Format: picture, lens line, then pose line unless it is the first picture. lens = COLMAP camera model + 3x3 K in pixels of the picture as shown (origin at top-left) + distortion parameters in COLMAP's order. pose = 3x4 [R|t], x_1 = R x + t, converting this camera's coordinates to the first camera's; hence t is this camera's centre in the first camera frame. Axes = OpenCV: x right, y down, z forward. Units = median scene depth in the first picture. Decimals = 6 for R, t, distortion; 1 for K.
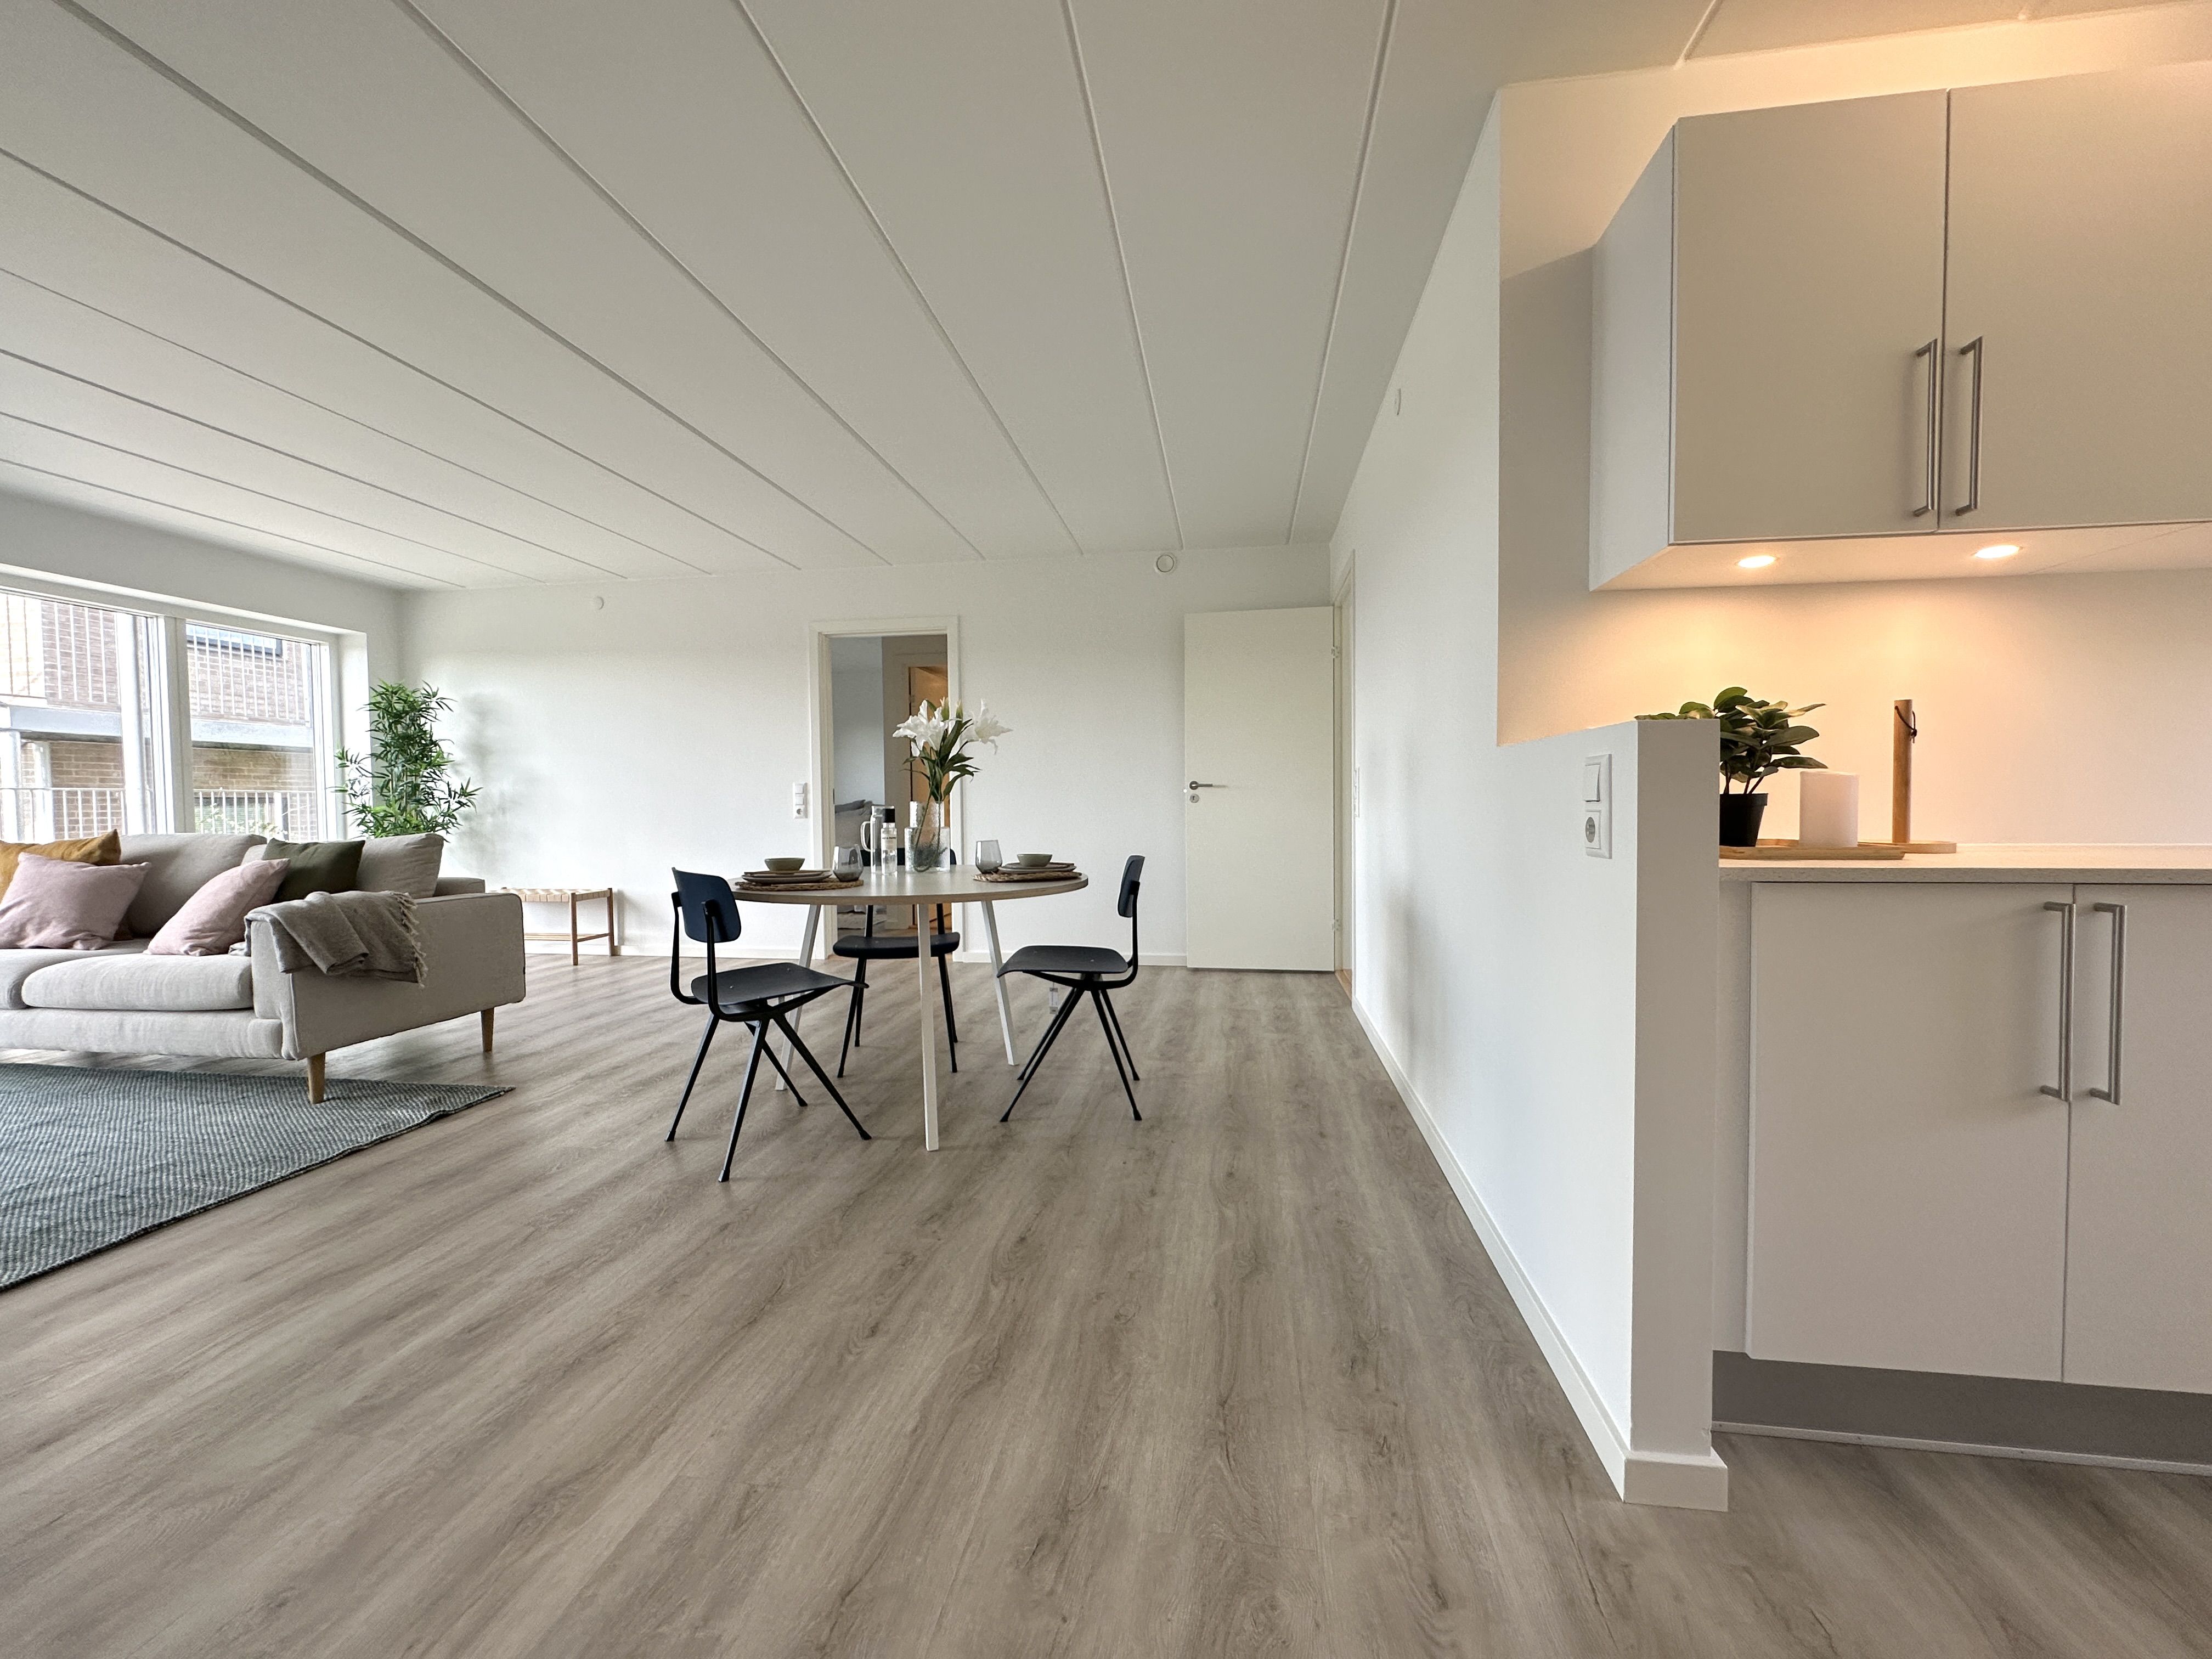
lens RADIAL K [[885.1, 0, 1100.2], [0, 885.1, 828.0], [0, 0, 1]] dist [-0.000506, 0.000506]
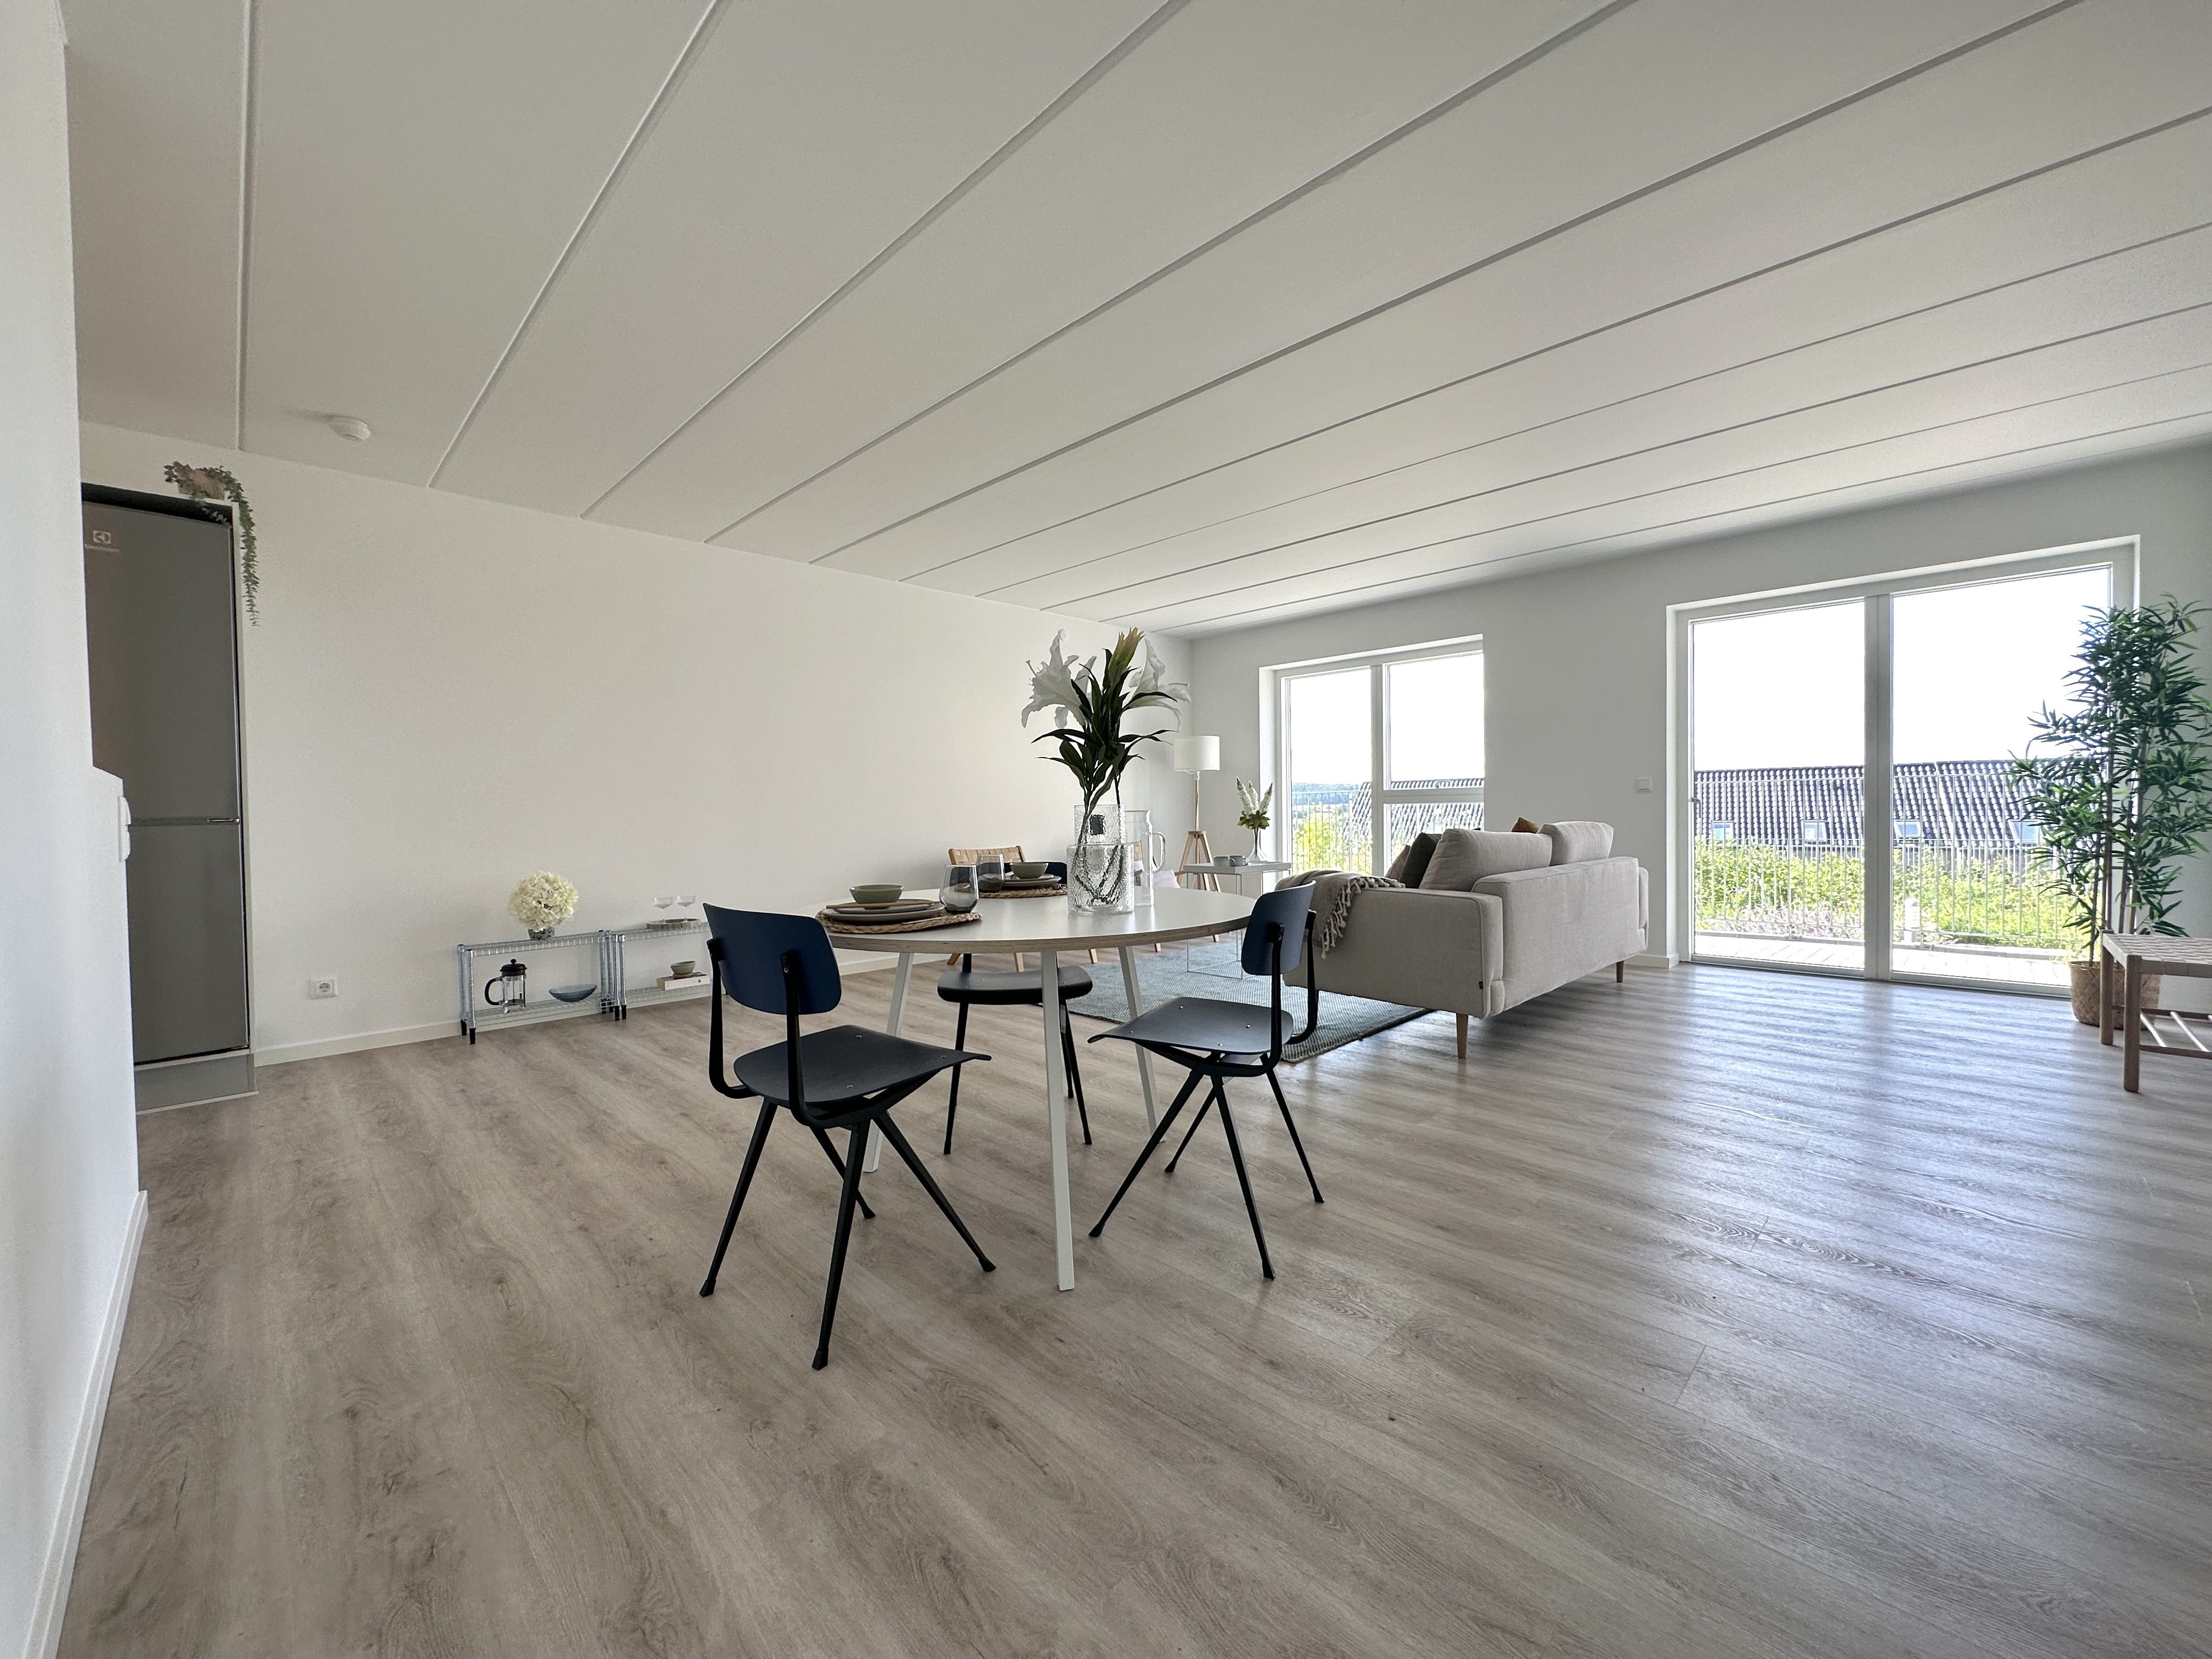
lens RADIAL K [[882.9, 0, 1113.8], [0, 882.9, 830.1], [0, 0, 1]] dist [-0.001999, 0.000603]
pose [[-0.587747, 0.037010, -0.808198, 0.394905], [-0.003039, 0.998845, 0.047950, -0.051936], [0.809039, 0.030639, -0.586956, 1.666590]]
